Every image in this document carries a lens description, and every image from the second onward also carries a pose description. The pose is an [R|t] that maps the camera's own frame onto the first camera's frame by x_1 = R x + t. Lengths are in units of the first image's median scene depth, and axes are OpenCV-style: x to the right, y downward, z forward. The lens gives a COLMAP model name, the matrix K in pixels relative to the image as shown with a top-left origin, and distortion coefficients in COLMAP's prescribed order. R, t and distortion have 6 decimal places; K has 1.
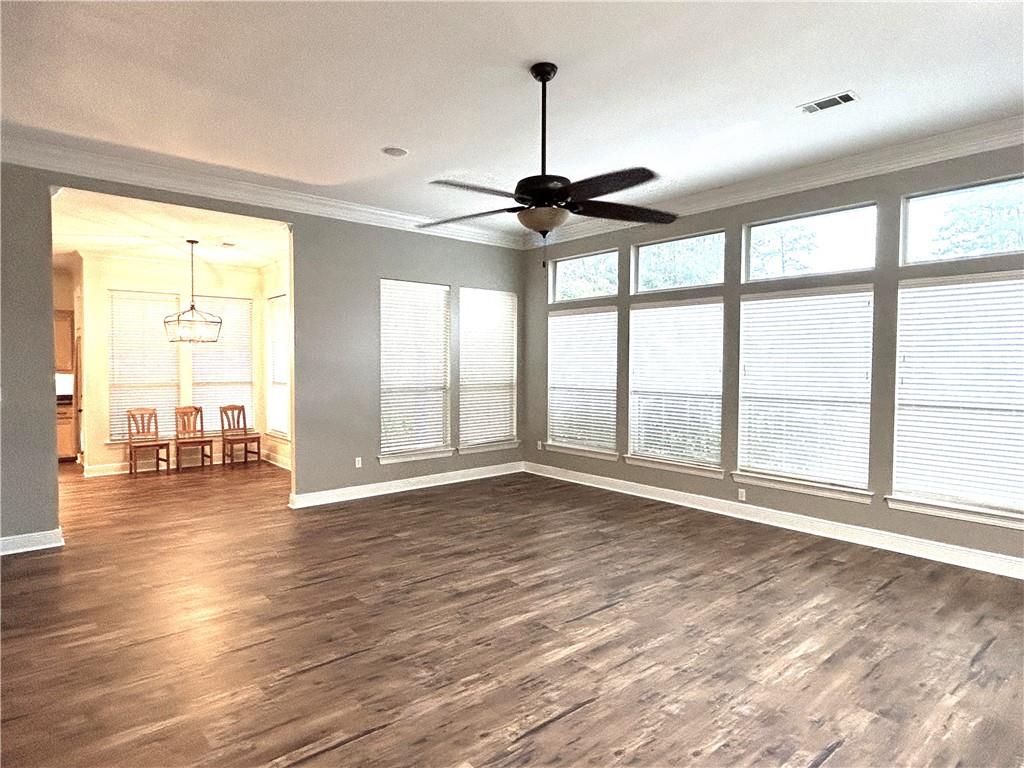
lens RADIAL K [[586.6, 0, 513.1], [0, 586.6, 381.0], [0, 0, 1]] dist [-0.007378, 0.003188]
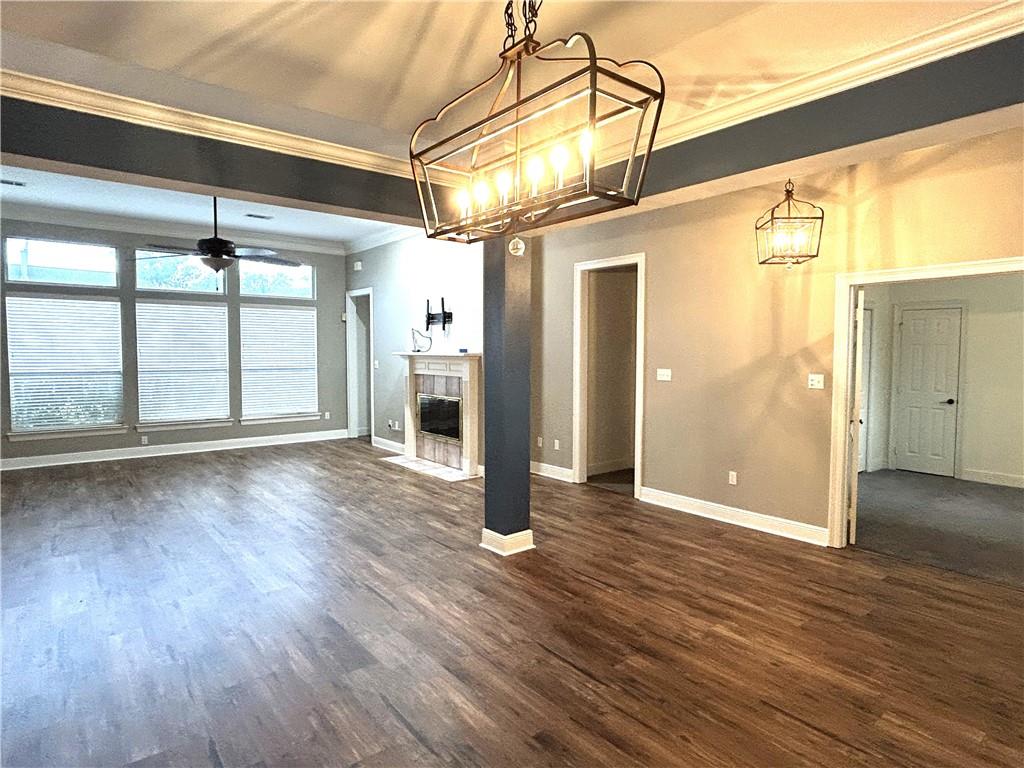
lens RADIAL K [[586.6, 0, 513.2], [0, 586.6, 383.0], [0, 0, 1]] dist [-0.007378, 0.003188]
pose [[0.033280, -0.060629, 0.997605, -1.410923], [0.031224, 0.997734, 0.059595, -0.000521], [-0.998958, 0.029166, 0.035098, 0.083092]]
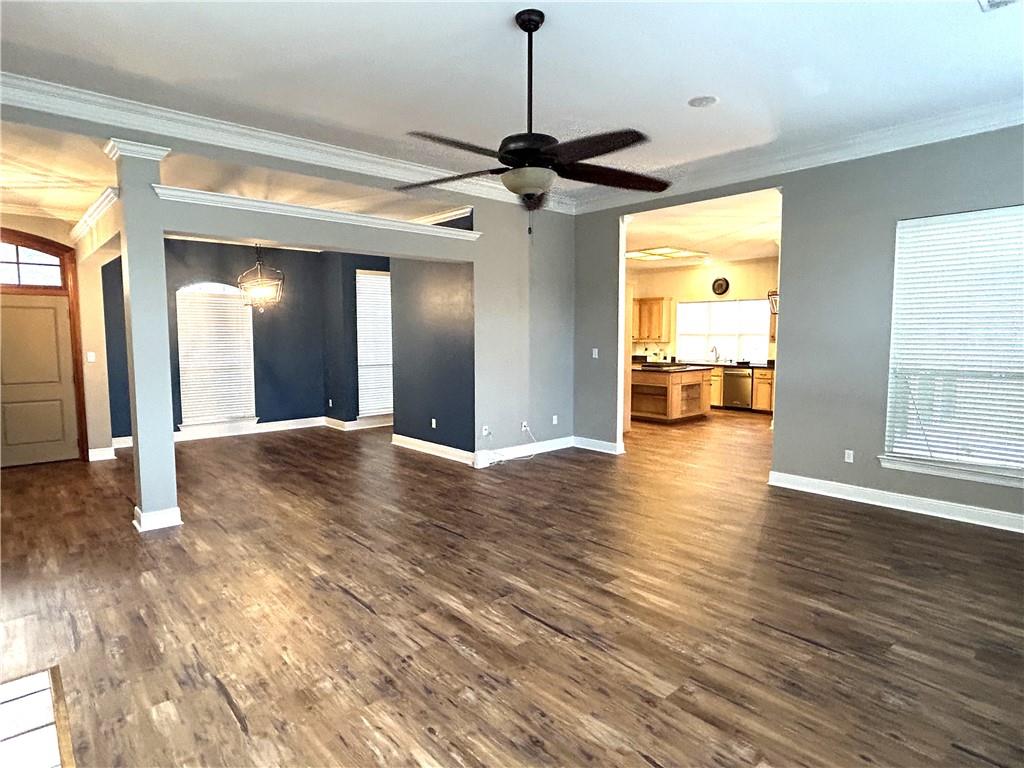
lens RADIAL K [[586.6, 0, 511.5], [0, 586.6, 382.9], [0, 0, 1]] dist [-0.007378, 0.003188]
pose [[0.018448, 0.087062, -0.996032, 0.882467], [-0.031921, 0.995745, 0.086446, -0.031798], [0.999320, 0.030199, 0.021149, 0.834888]]
